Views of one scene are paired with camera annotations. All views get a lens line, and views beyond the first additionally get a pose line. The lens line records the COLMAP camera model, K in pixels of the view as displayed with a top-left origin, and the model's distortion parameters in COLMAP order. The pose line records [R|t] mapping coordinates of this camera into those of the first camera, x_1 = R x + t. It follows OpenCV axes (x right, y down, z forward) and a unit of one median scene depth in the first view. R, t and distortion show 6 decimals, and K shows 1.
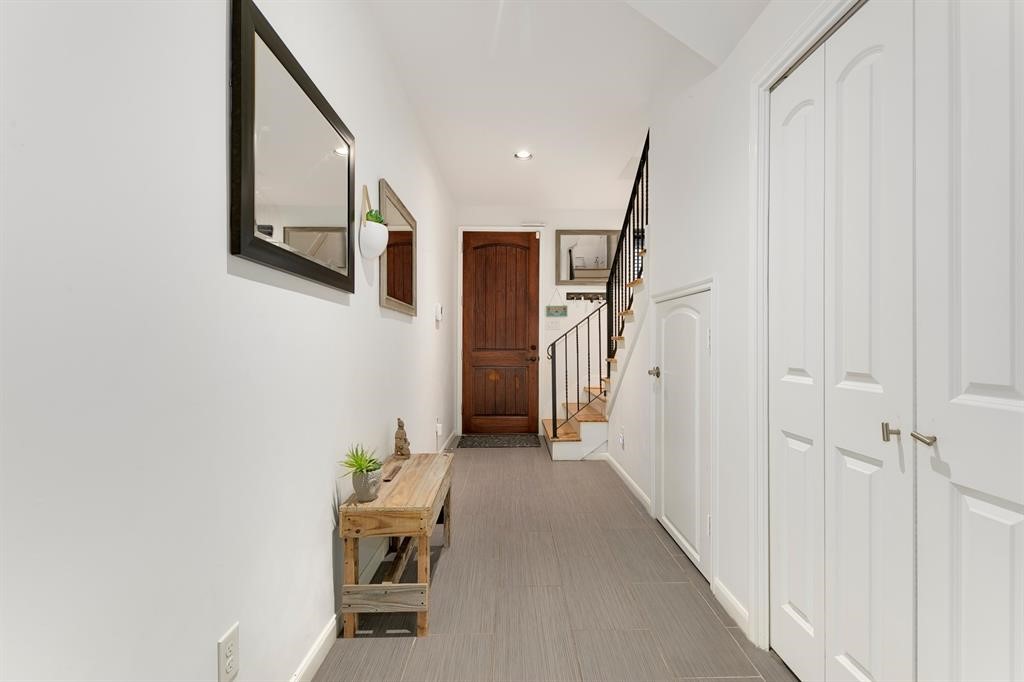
lens RADIAL K [[455.1, 0, 514.2], [0, 455.1, 345.7], [0, 0, 1]] dist [0.003661, -0.000357]
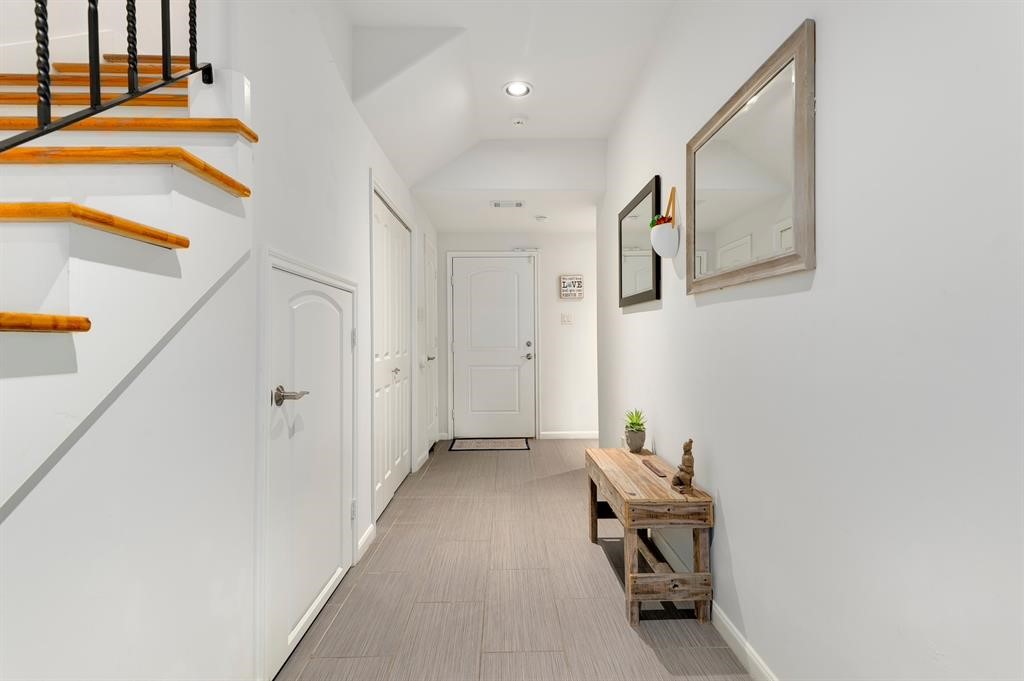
lens RADIAL K [[455.1, 0, 514.2], [0, 455.1, 345.2], [0, 0, 1]] dist [0.003661, -0.000357]
pose [[-0.999866, 0.009279, -0.013485, 0.027066], [0.008999, 0.999745, 0.020707, -0.008159], [0.013674, 0.020583, -0.999695, 1.020342]]
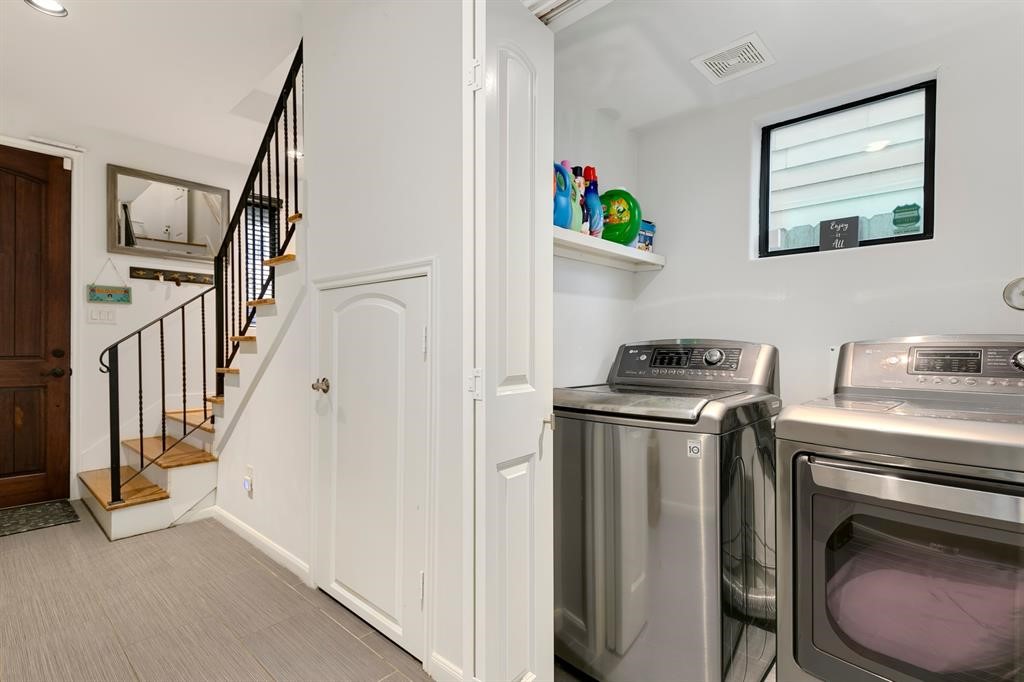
lens RADIAL K [[492.7, 0, 512.4], [0, 492.7, 348.0], [0, 0, 1]] dist [0.019099, -0.000441]
pose [[0.684466, -0.003262, 0.729038, -0.034279], [0.004356, 0.999990, 0.000385, -0.000684], [-0.729032, 0.002912, 0.684473, 0.159236]]
